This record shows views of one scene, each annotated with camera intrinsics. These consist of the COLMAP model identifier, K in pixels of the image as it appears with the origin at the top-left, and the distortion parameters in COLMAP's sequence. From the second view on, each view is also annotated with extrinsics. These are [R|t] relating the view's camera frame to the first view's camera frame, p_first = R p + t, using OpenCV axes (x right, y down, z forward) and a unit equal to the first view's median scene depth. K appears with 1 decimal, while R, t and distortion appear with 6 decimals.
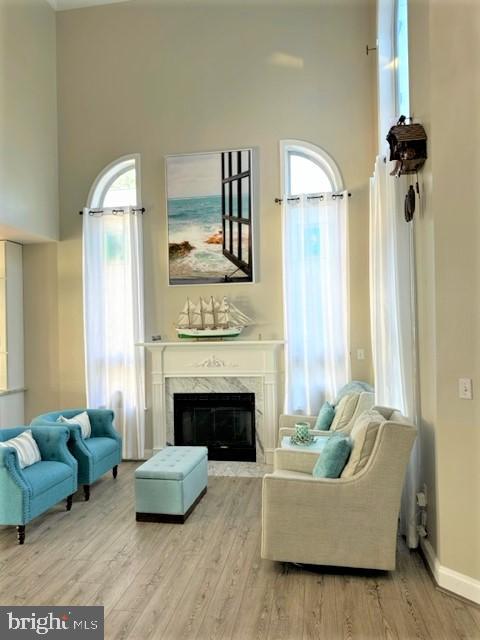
lens RADIAL K [[444.5, 0, 242.0], [0, 444.5, 316.0], [0, 0, 1]] dist [0.067060, -0.002288]
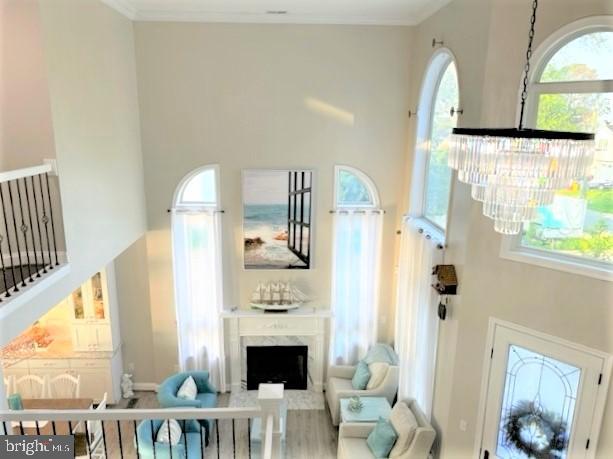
lens RADIAL K [[425.8, 0, 307.2], [0, 425.8, 235.4], [0, 0, 1]] dist [0.067060, -0.002288]
pose [[0.981268, -0.008532, 0.192458, -0.226536], [-0.032841, 0.976986, 0.210759, -0.440944], [-0.189827, -0.213131, 0.958405, -0.198178]]
